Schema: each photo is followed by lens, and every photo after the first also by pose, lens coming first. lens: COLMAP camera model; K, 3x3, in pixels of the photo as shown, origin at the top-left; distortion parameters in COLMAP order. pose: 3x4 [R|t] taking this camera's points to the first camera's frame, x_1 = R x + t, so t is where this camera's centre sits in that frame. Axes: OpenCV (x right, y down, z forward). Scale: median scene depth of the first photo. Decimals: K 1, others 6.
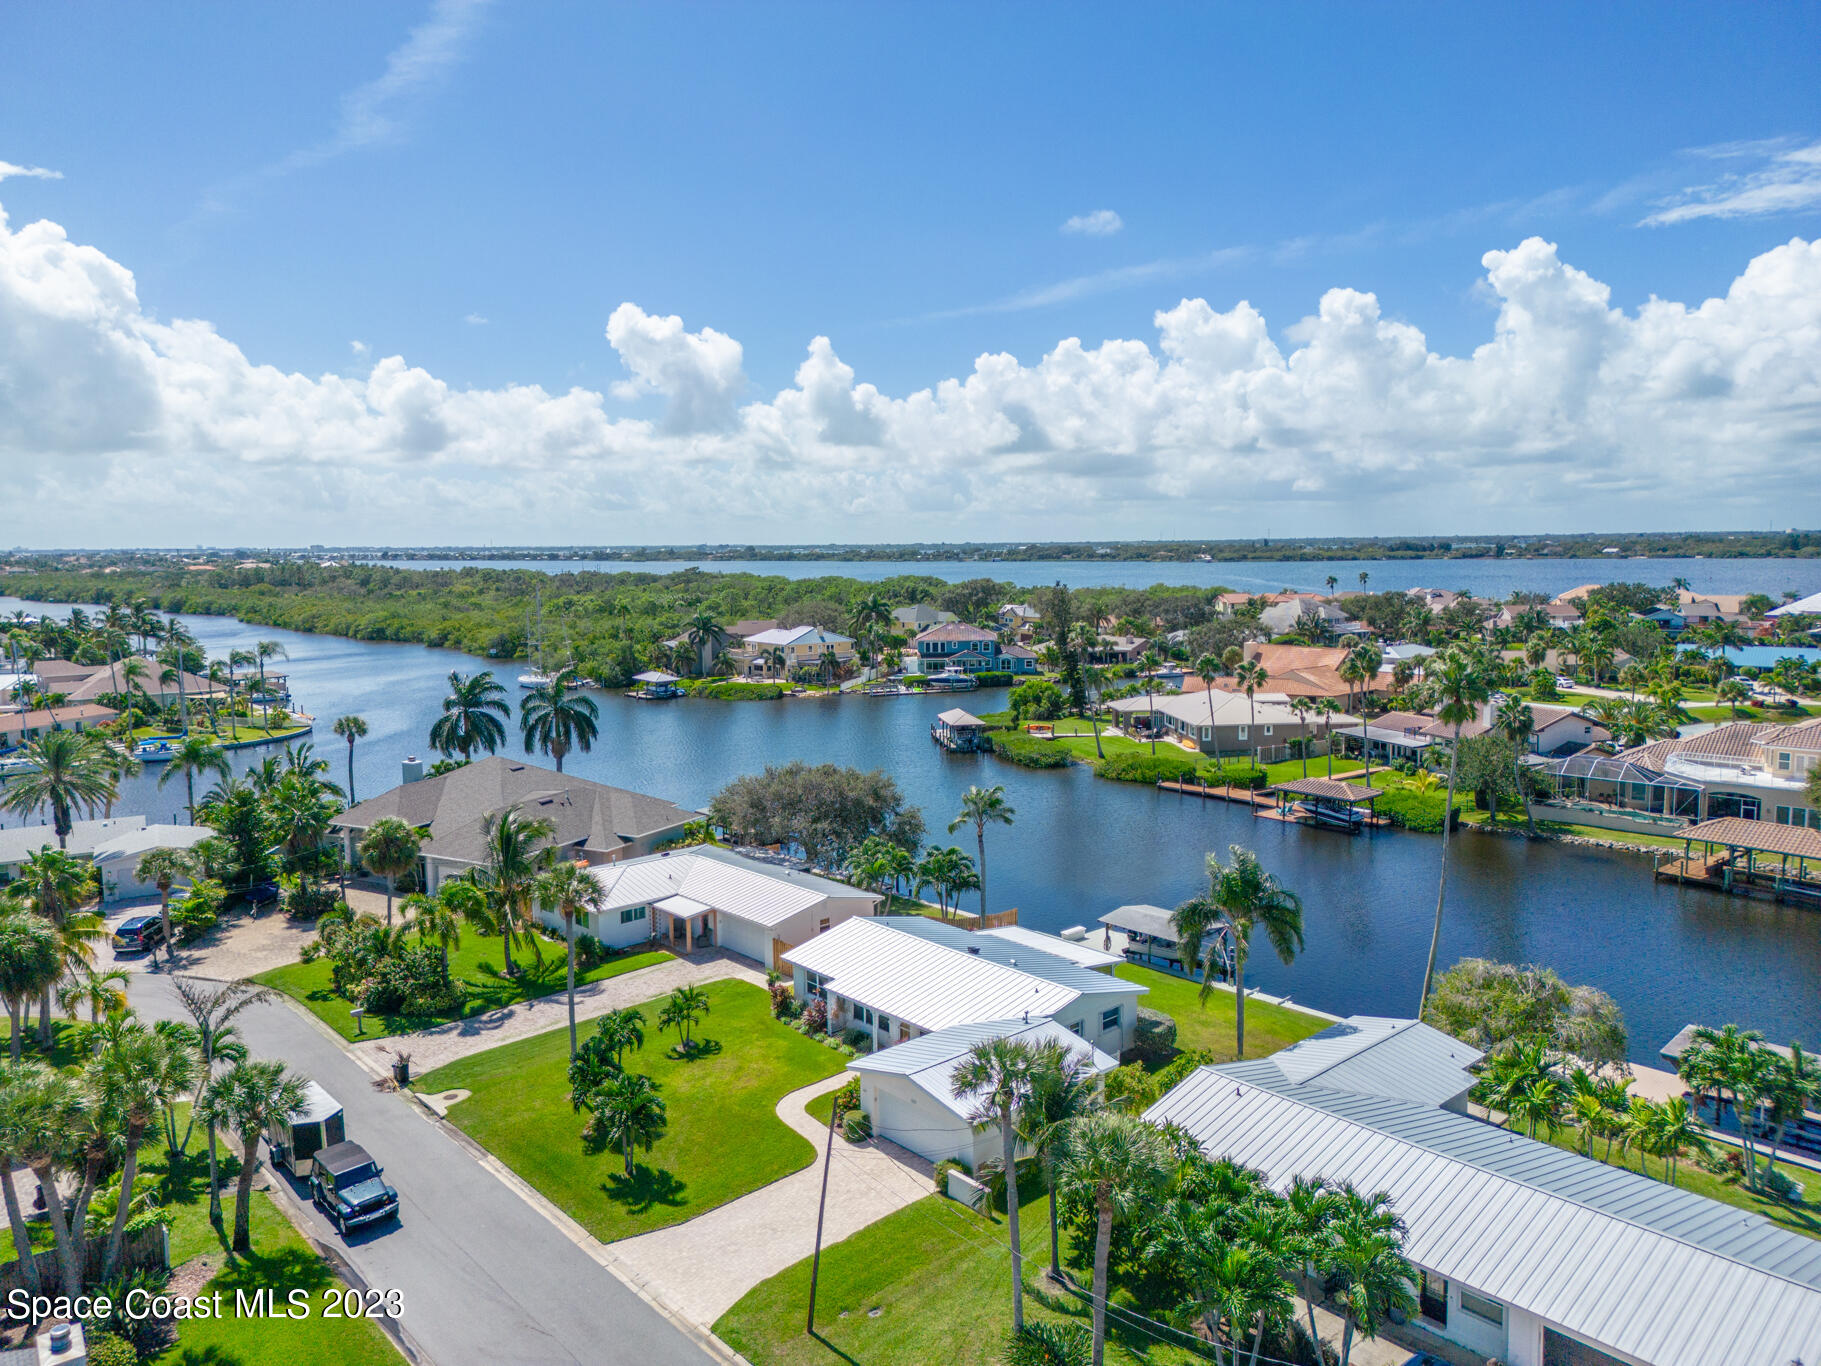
lens RADIAL K [[1265.3, 0, 913.5], [0, 1265.3, 680.9], [0, 0, 1]] dist [0.083716, -0.064171]
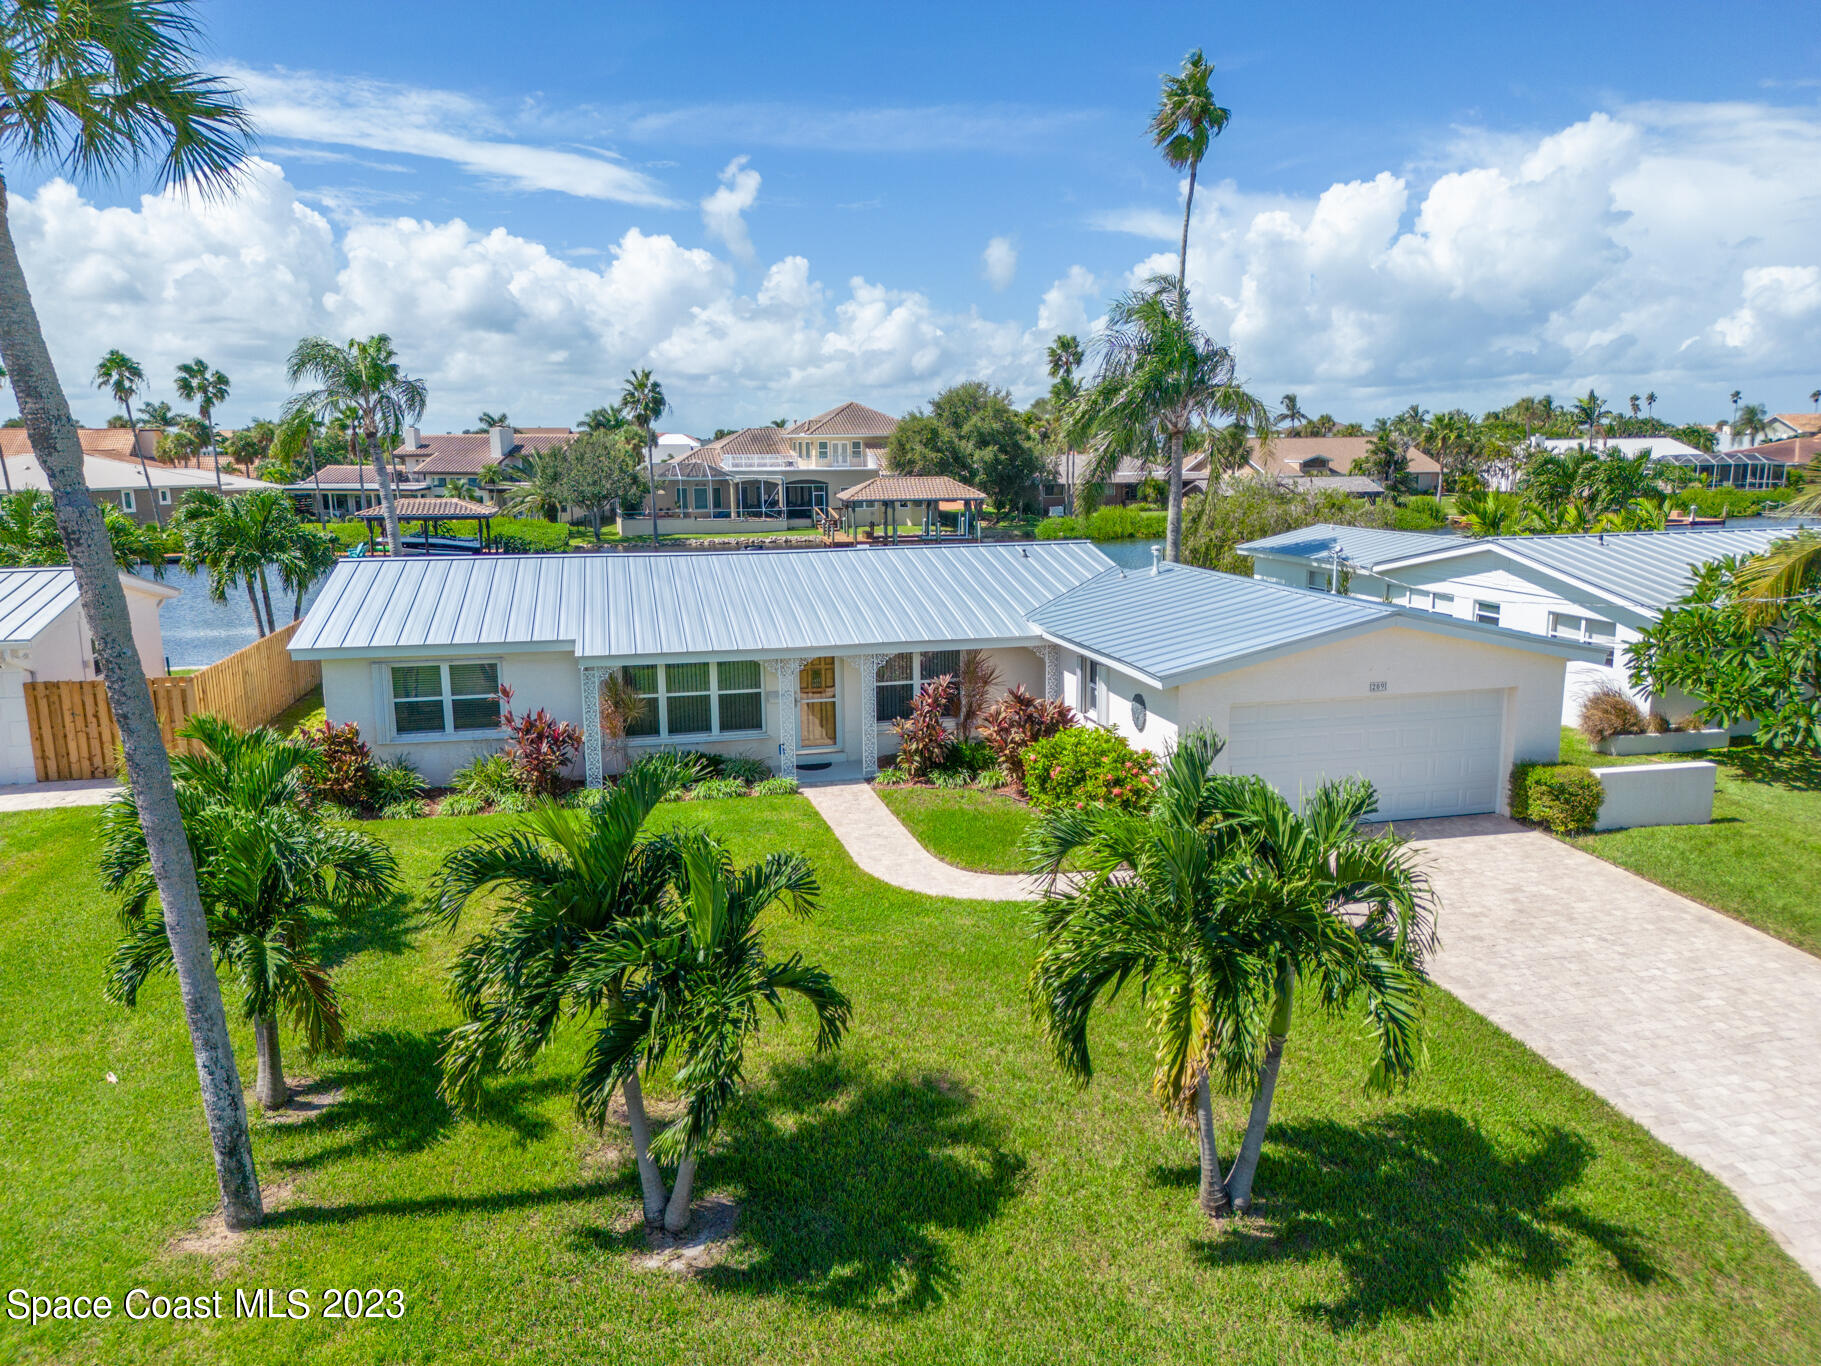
lens RADIAL K [[1268.1, 0, 912.9], [0, 1268.1, 678.3], [0, 0, 1]] dist [0.078865, -0.053710]
pose [[0.482774, -0.153187, 0.862243, -0.142274], [0.098716, 0.987826, 0.120227, 0.092302], [-0.870163, 0.027075, 0.492019, 0.323656]]
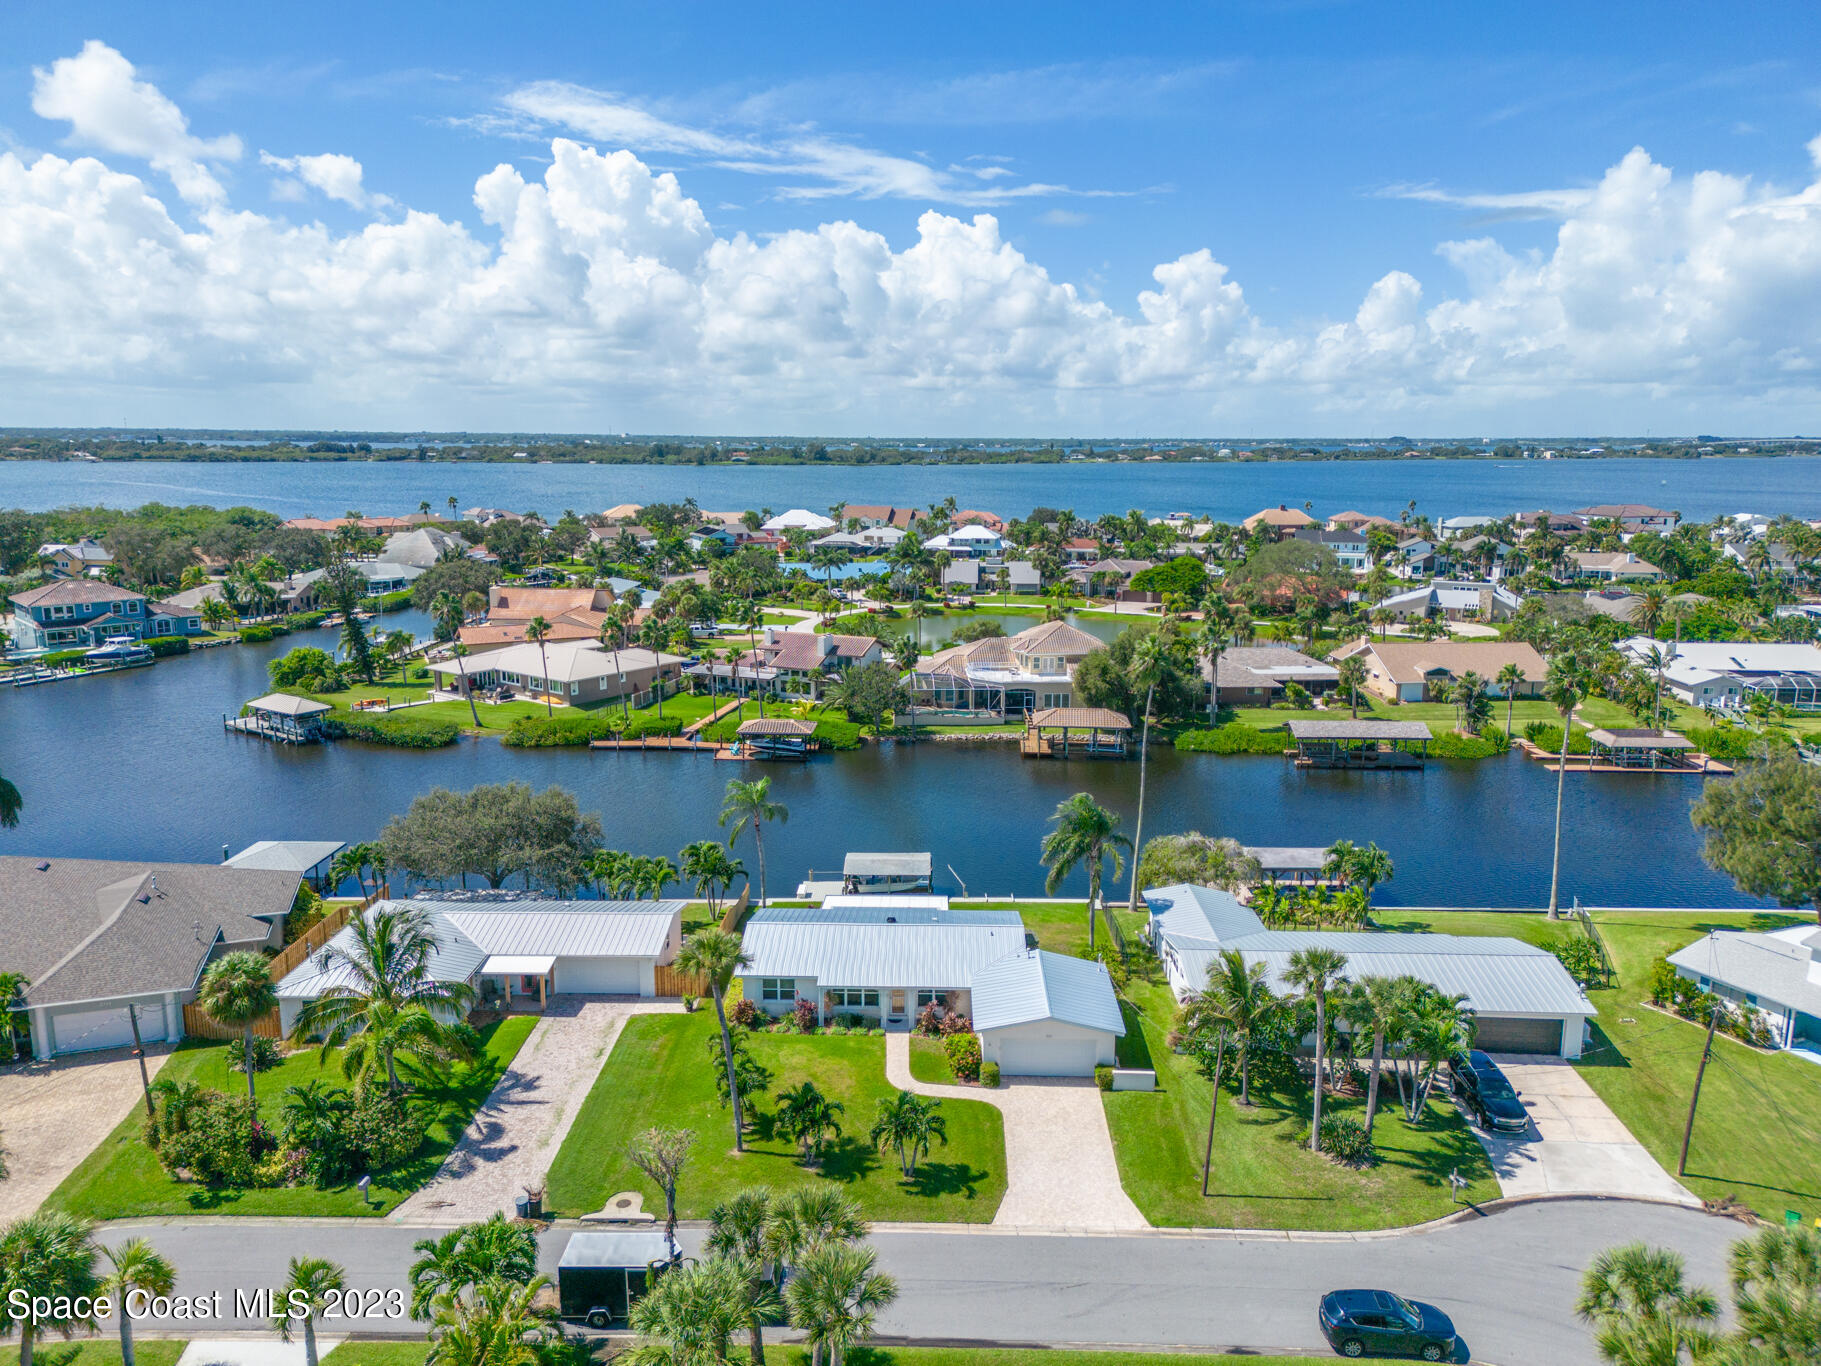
lens RADIAL K [[1272.3, 0, 914.2], [0, 1272.3, 685.3], [0, 0, 1]] dist [0.084334, -0.065337]
pose [[0.684996, -0.124873, 0.717765, -0.337326], [0.065671, 0.991774, 0.109871, -0.058846], [-0.725581, -0.028125, 0.687562, 0.078242]]
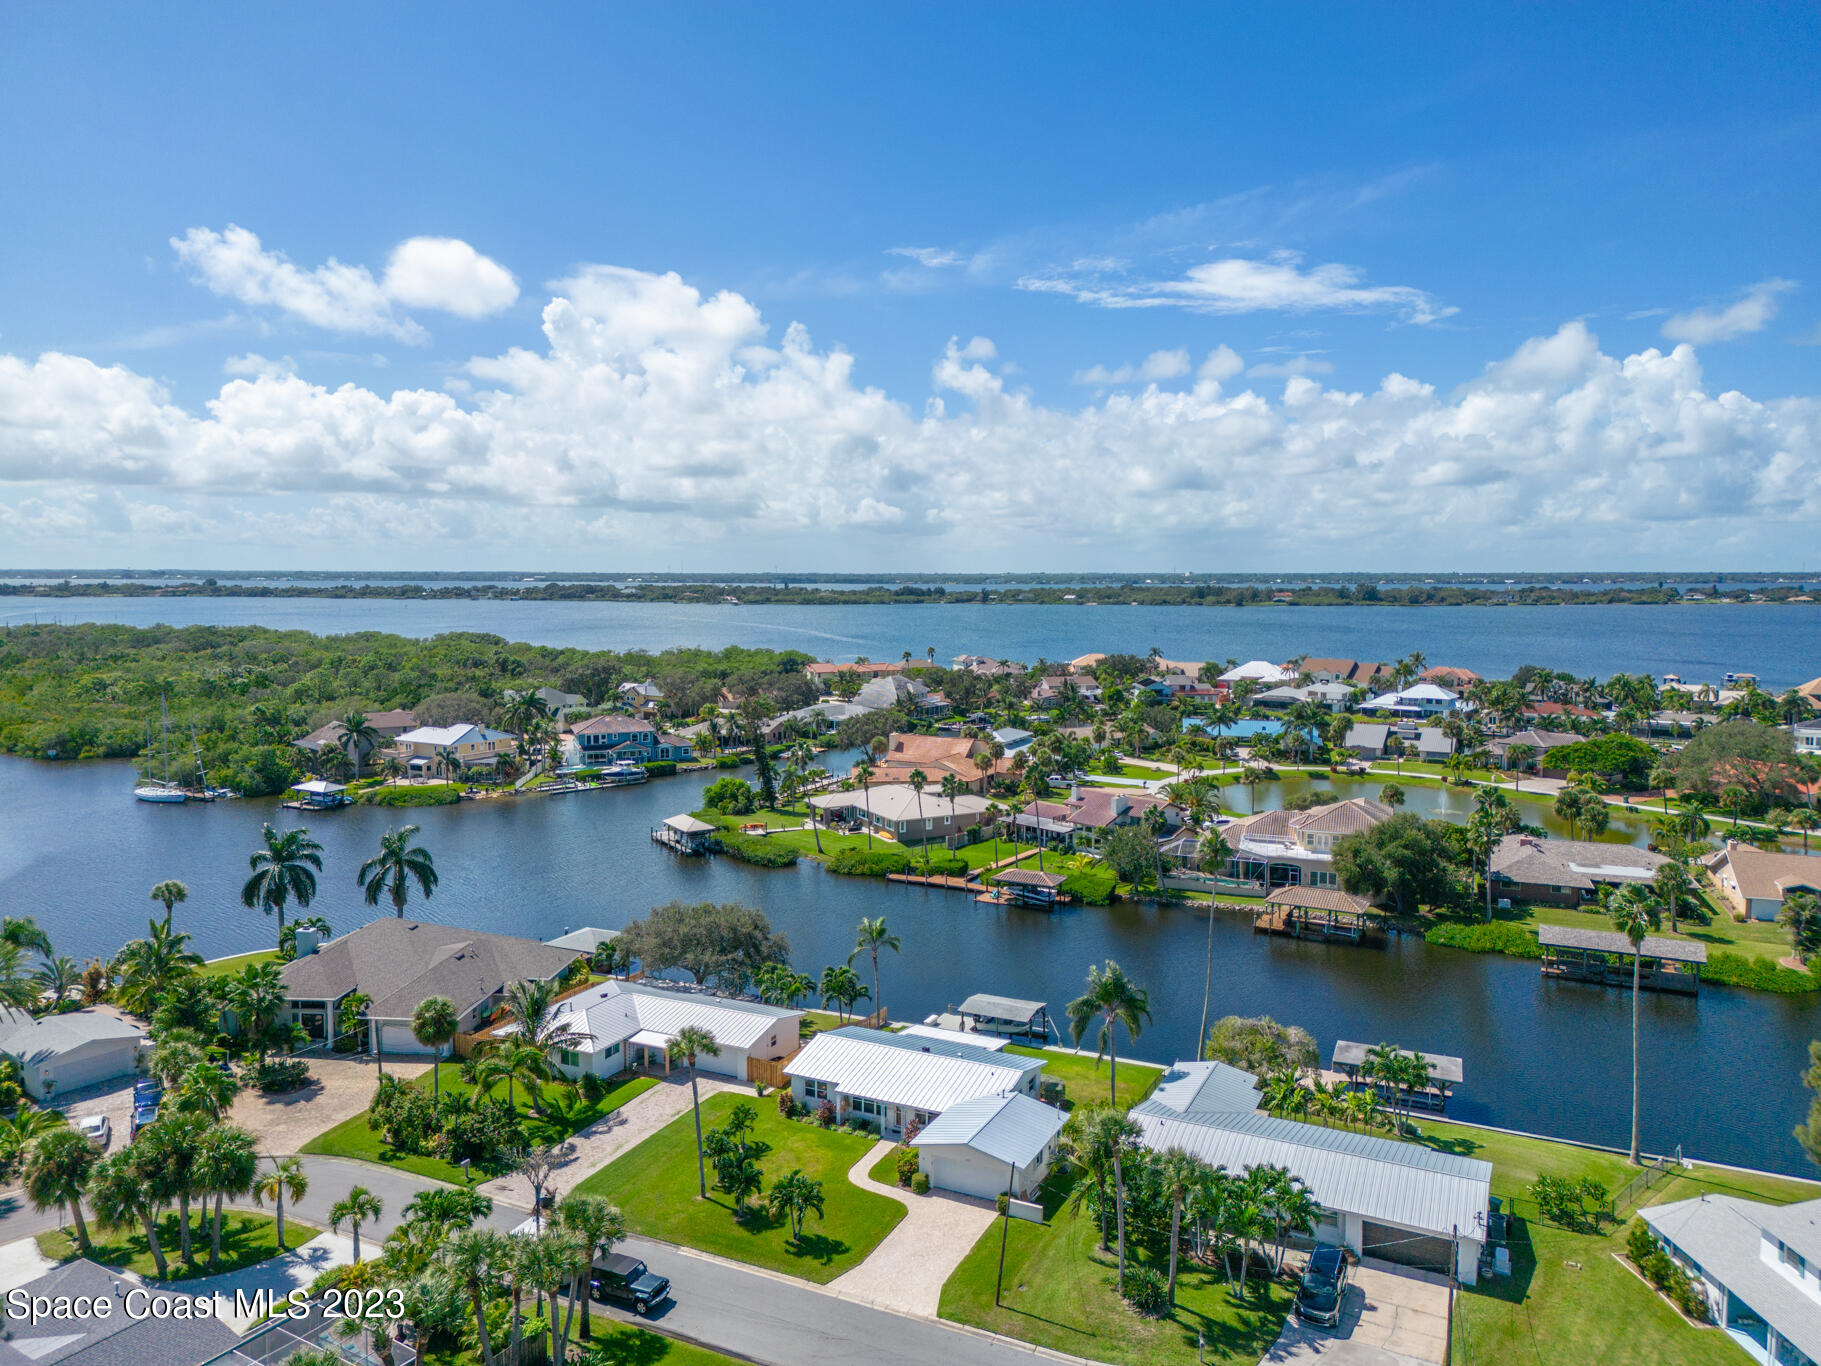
lens RADIAL K [[1272.3, 0, 914.2], [0, 1272.3, 685.3], [0, 0, 1]] dist [0.084334, -0.065337]
pose [[0.927526, -0.021839, 0.373120, -0.218375], [0.029695, 0.999442, -0.015319, -0.077497], [-0.372577, 0.025289, 0.927656, -0.150684]]
